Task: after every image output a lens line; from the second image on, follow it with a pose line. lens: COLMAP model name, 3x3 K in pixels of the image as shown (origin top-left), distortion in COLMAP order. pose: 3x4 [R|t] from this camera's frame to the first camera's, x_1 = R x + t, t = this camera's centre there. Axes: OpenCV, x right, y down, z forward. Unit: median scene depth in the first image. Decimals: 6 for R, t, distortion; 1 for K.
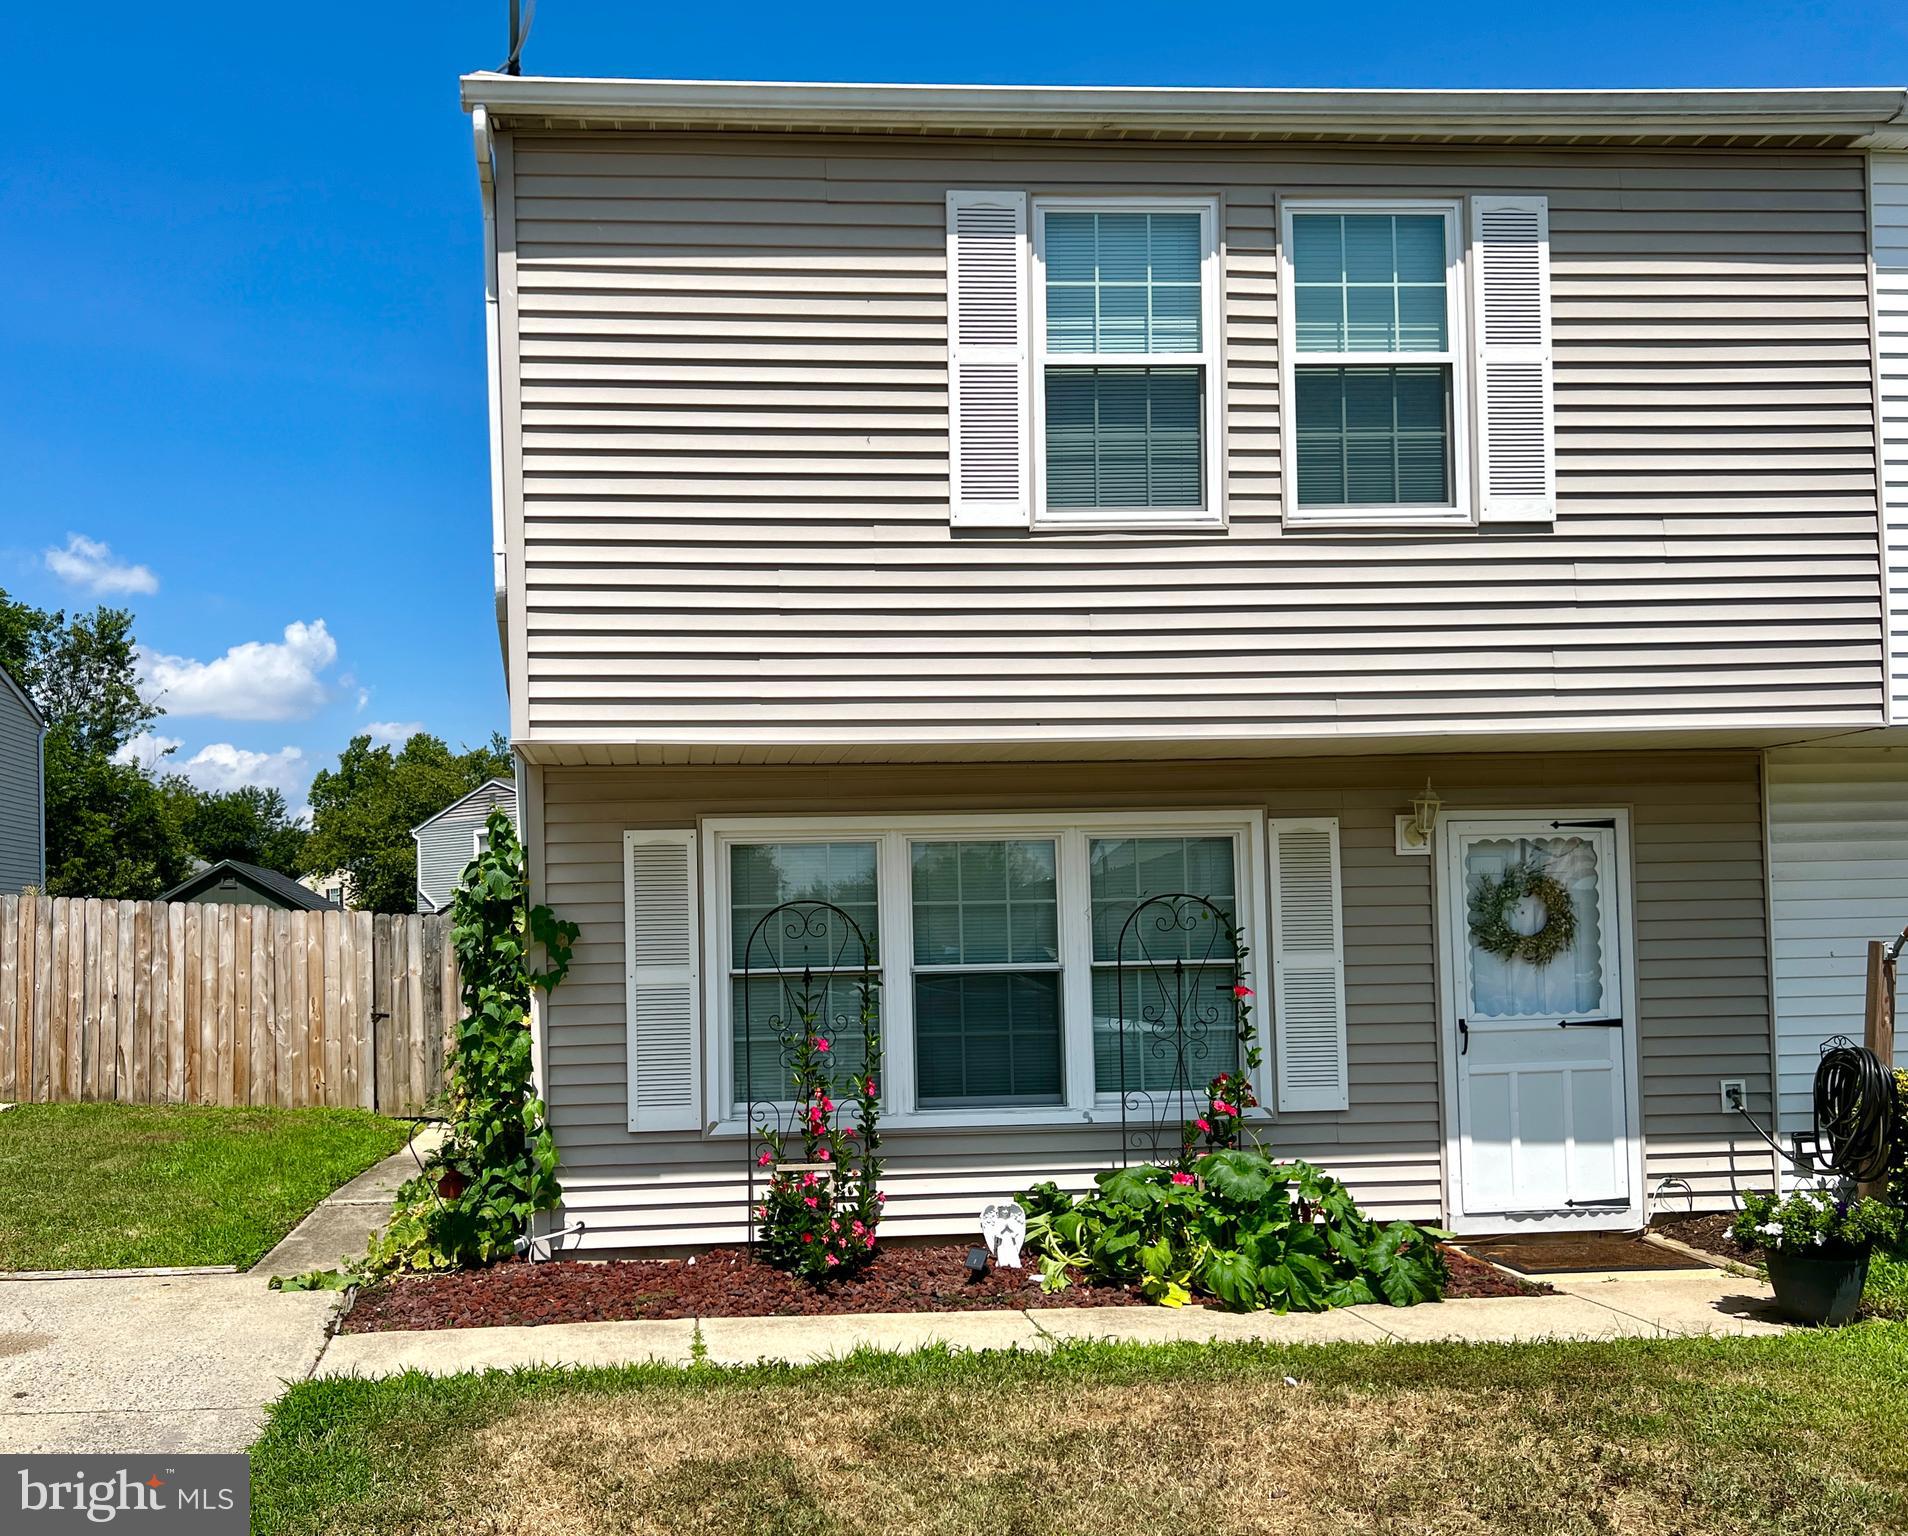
lens RADIAL K [[1660.2, 0, 1044.9], [0, 1660.2, 842.9], [0, 0, 1]] dist [0.054628, -0.061943]
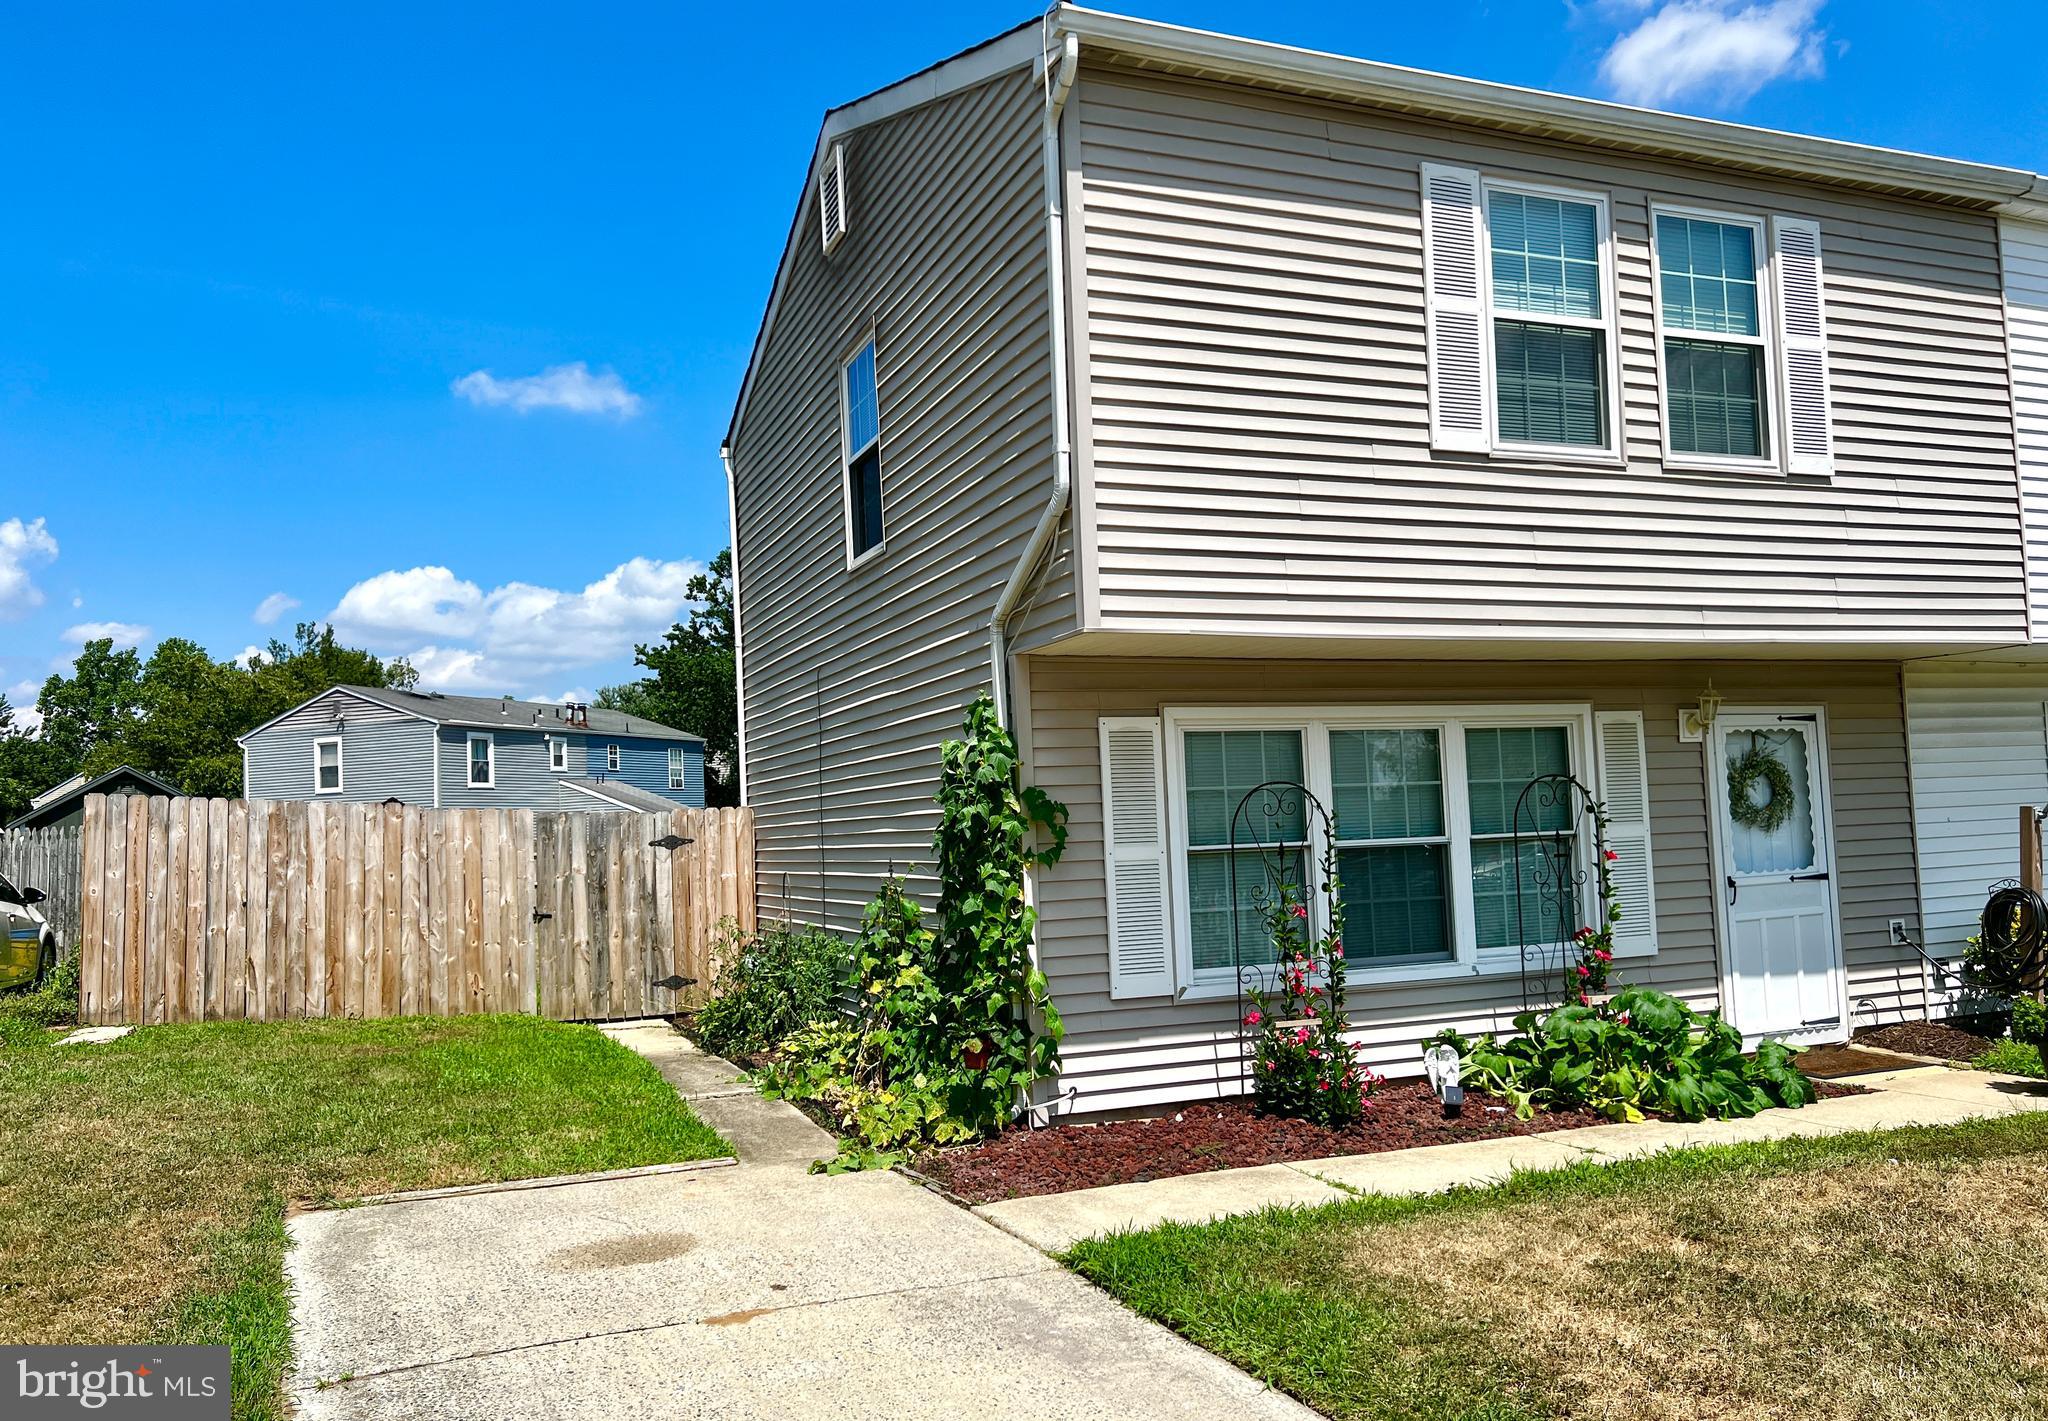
lens RADIAL K [[1527.5, 0, 1020.8], [0, 1527.5, 706.1], [0, 0, 1]] dist [0.030181, -0.016329]
pose [[0.950346, 0.010458, 0.311020, -0.612458], [0.001993, 0.999210, -0.039688, 0.025268], [-0.311189, 0.038338, 0.949574, 0.088710]]
